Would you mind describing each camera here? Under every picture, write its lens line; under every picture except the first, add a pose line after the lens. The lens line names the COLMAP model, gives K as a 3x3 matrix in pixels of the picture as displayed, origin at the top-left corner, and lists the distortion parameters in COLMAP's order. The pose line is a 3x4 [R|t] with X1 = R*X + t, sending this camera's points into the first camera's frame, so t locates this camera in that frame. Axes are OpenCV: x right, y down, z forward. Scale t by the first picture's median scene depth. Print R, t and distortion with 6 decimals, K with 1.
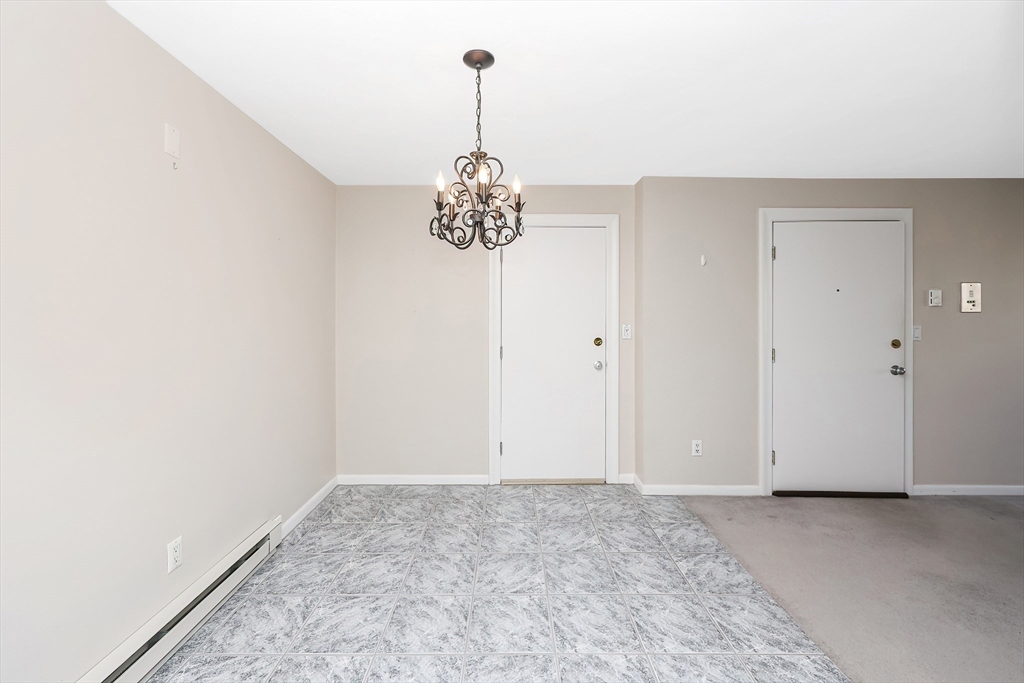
lens RADIAL K [[420.7, 0, 508.8], [0, 420.7, 317.3], [0, 0, 1]] dist [0.000215, 0.000254]
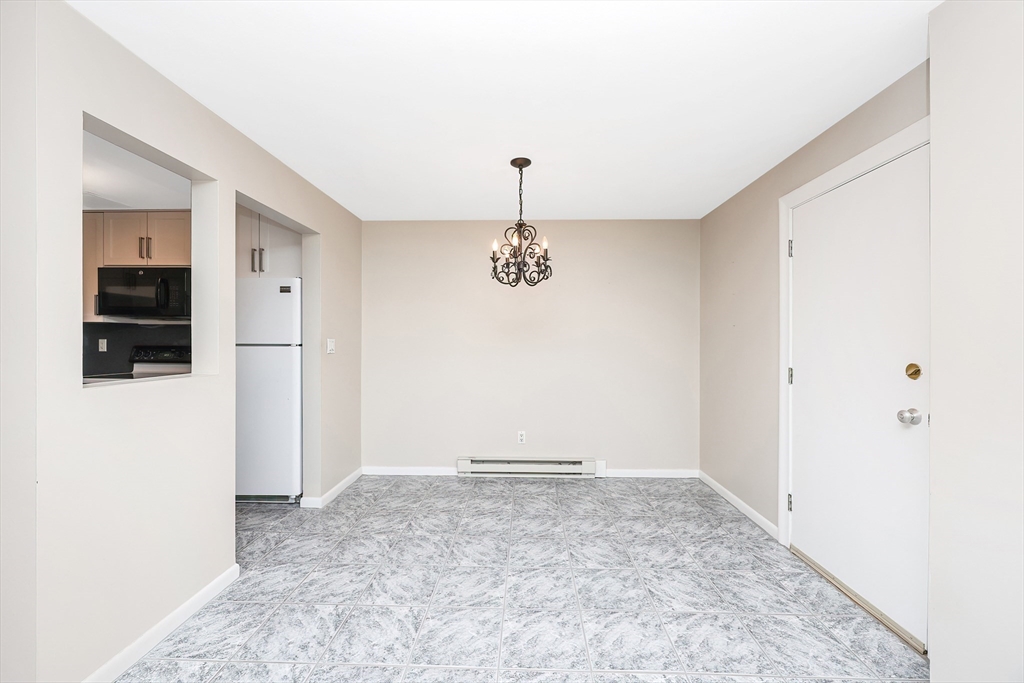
lens RADIAL K [[413.1, 0, 512.0], [0, 413.1, 341.5], [0, 0, 1]] dist [-0.000611, -0.000064]
pose [[-0.036233, 0.003523, -0.999337, 0.832332], [0.003498, 0.999988, 0.003399, 0.021151], [0.999337, -0.003373, -0.036245, 0.595937]]
